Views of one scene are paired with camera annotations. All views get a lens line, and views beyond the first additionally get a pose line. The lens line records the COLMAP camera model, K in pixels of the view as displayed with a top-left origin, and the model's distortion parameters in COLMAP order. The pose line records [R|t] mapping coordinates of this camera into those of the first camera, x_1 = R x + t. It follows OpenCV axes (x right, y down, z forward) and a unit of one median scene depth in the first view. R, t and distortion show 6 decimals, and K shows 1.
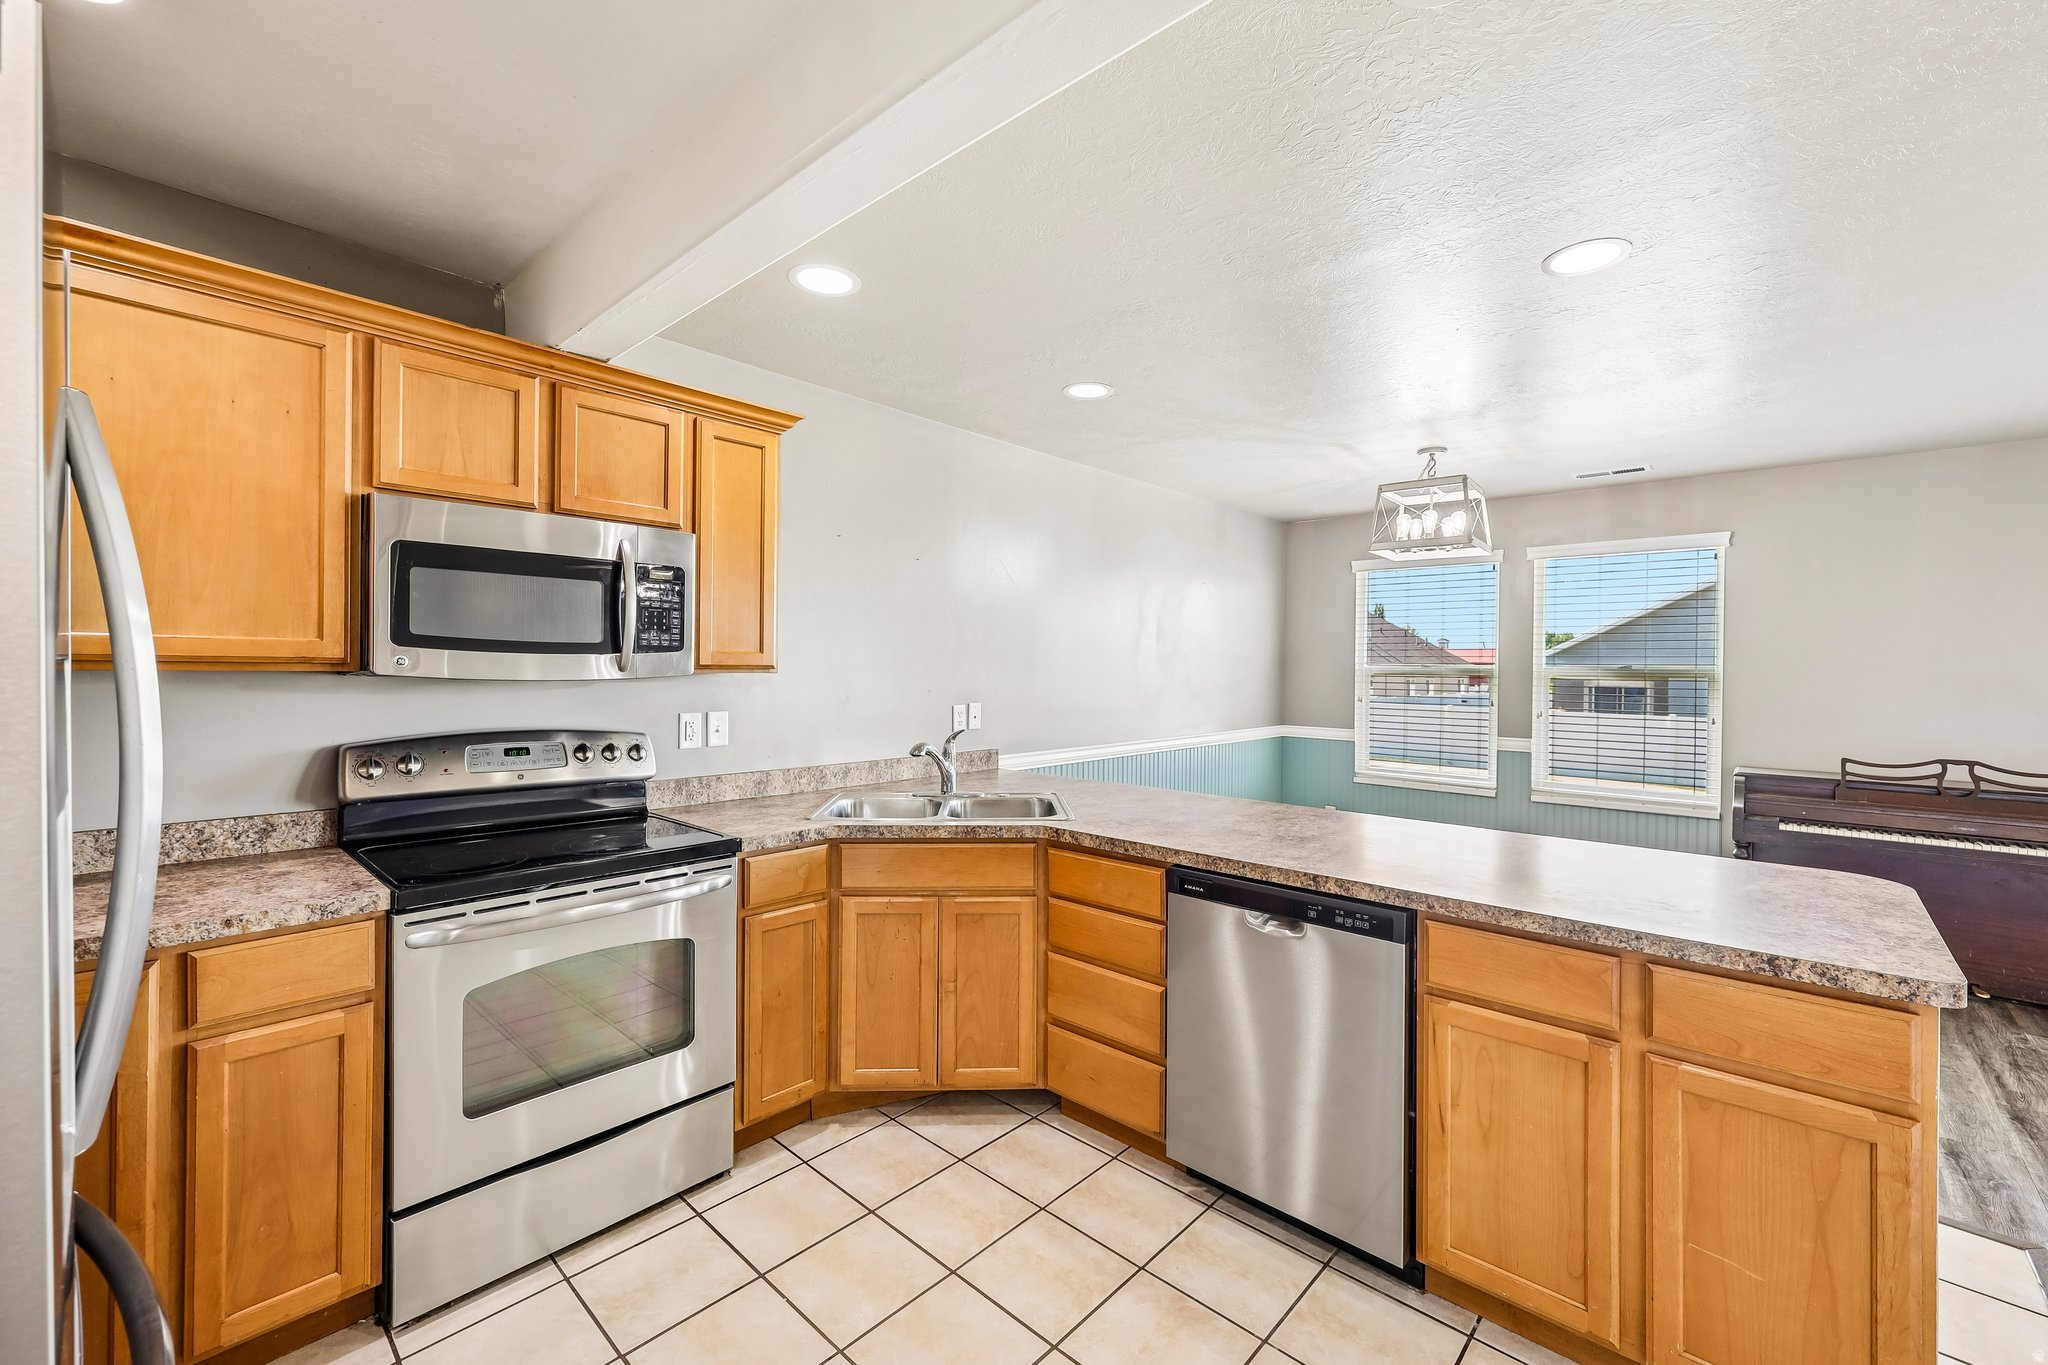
lens RADIAL K [[820.3, 0, 1026.1], [0, 820.3, 670.9], [0, 0, 1]] dist [-0.002444, 0.000193]
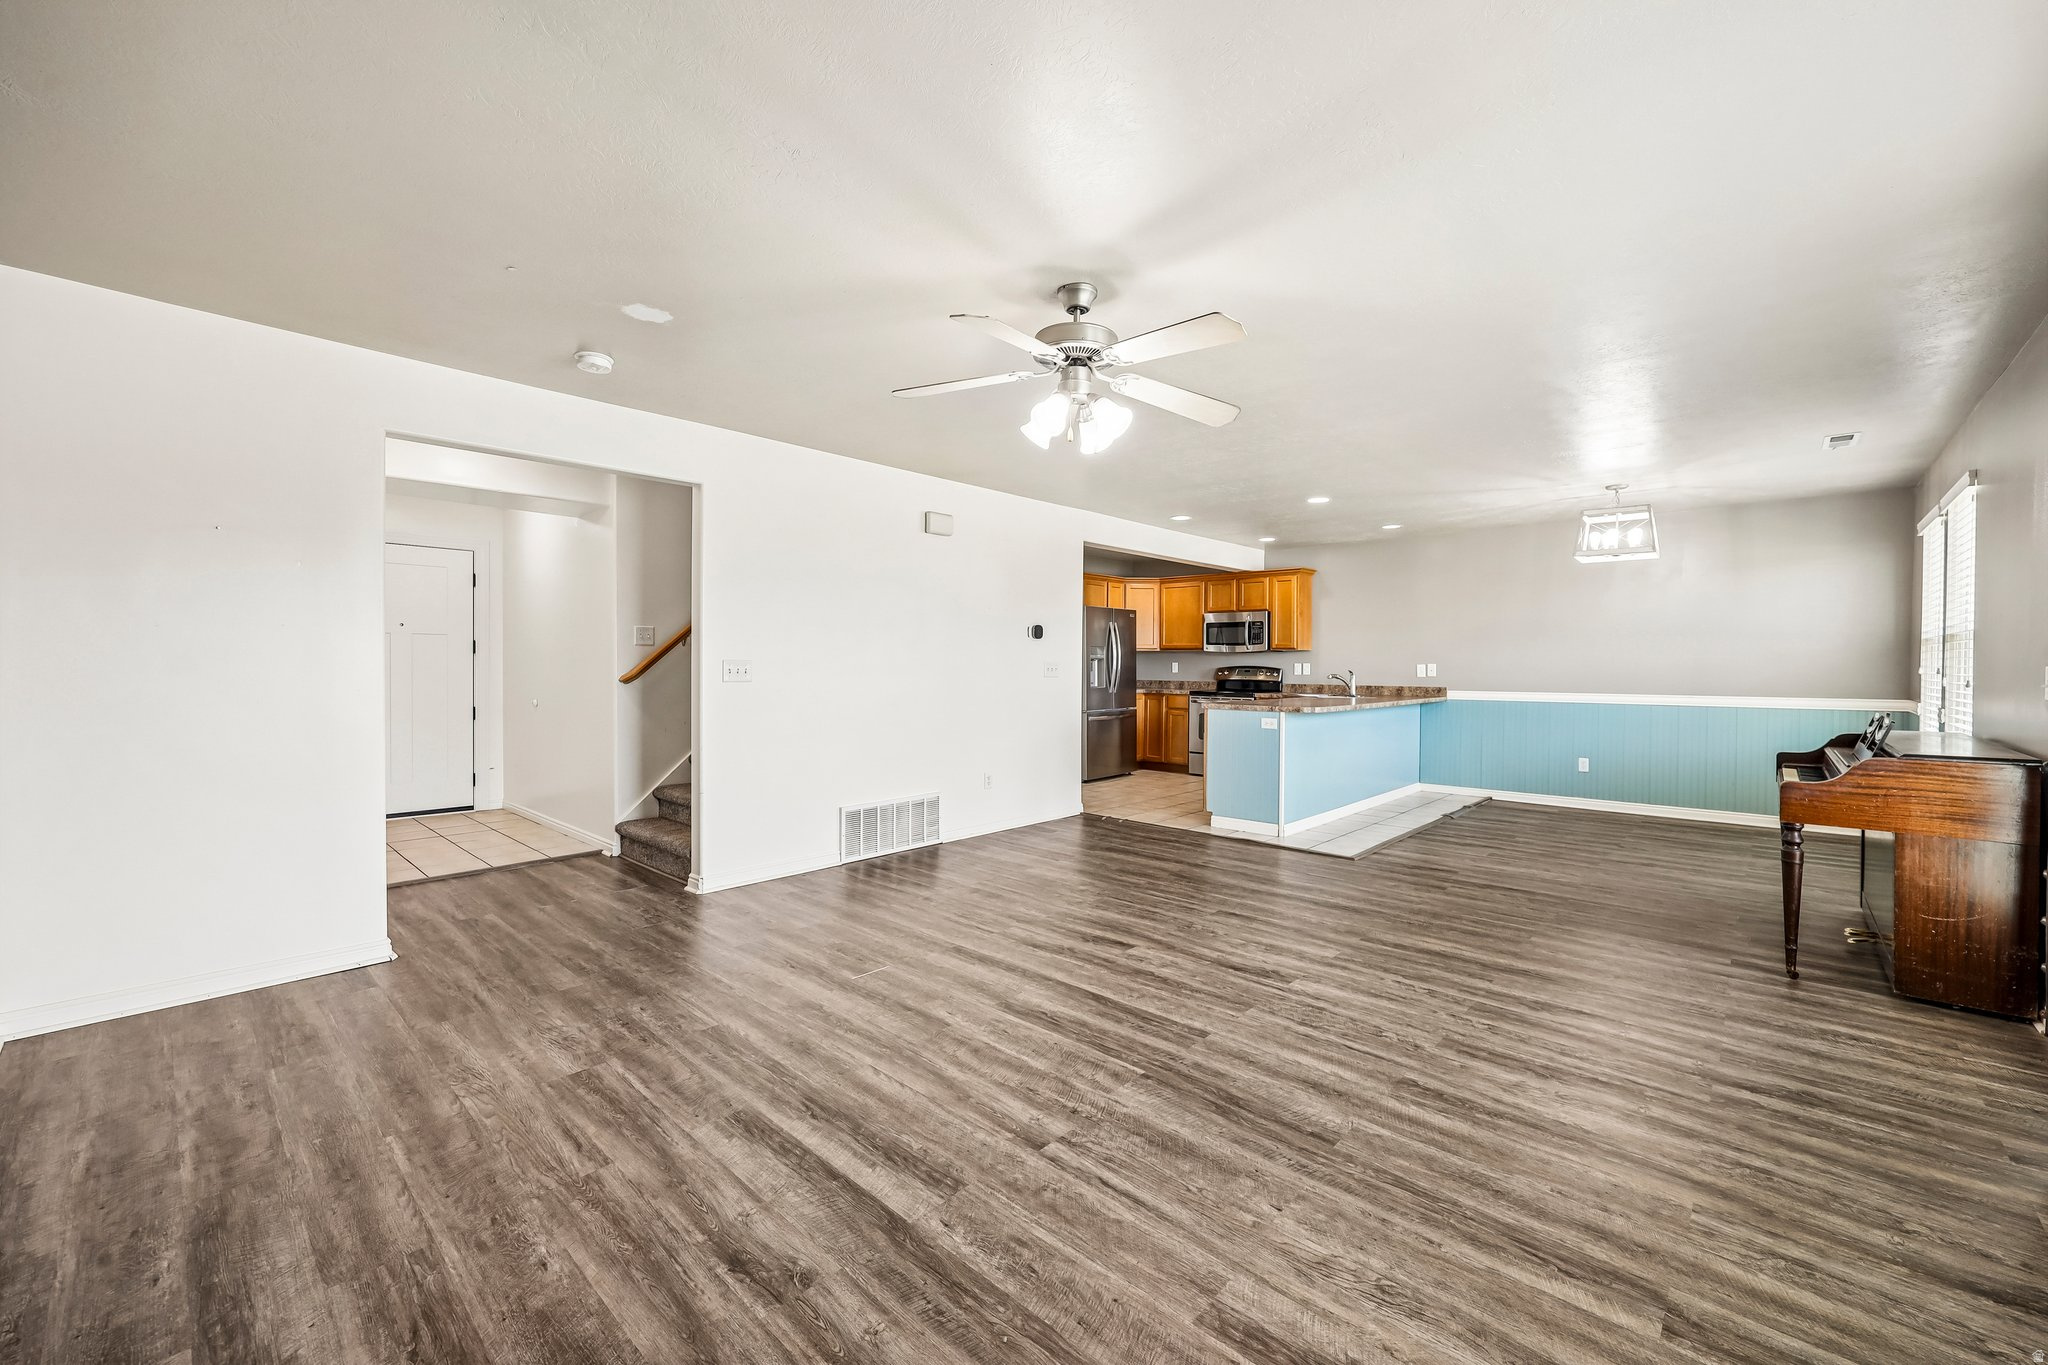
lens RADIAL K [[820.3, 0, 1026.1], [0, 820.3, 670.9], [0, 0, 1]] dist [-0.002444, 0.000193]
pose [[-0.003908, -0.000854, -0.999992, 2.894783], [-0.006488, 0.999979, -0.000829, 0.093949], [0.999971, 0.006485, -0.003914, -0.025413]]
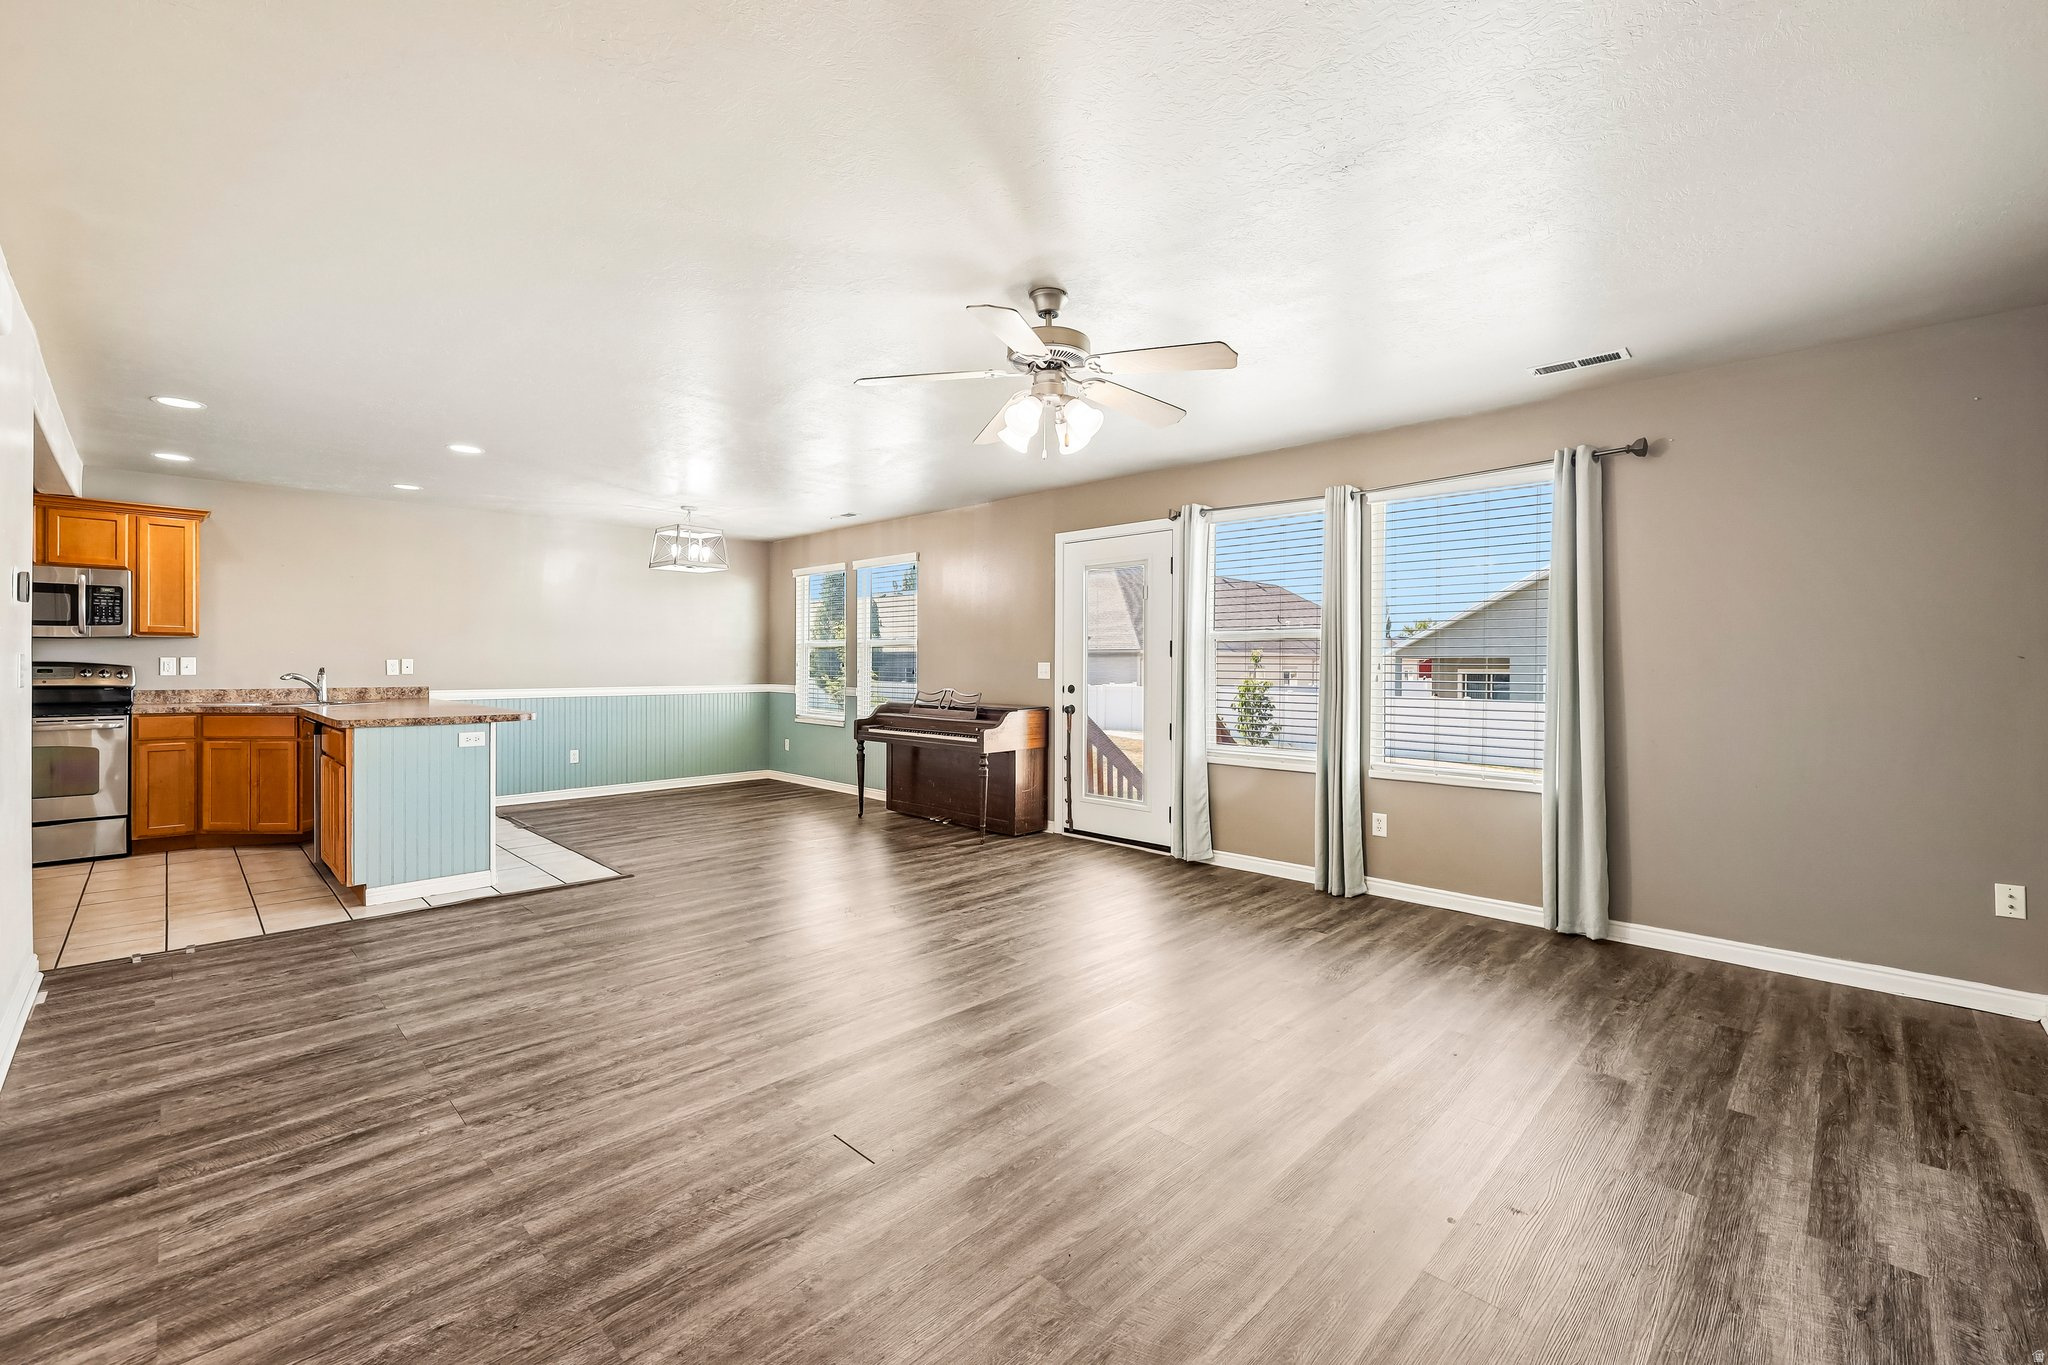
lens RADIAL K [[847.6, 0, 1034.2], [0, 847.6, 670.7], [0, 0, 1]] dist [-0.005948, -0.000083]
pose [[0.999637, -0.004340, -0.026582, 1.864690], [0.004473, 0.999978, 0.004975, 0.087036], [0.026560, -0.005092, 0.999634, -1.054967]]
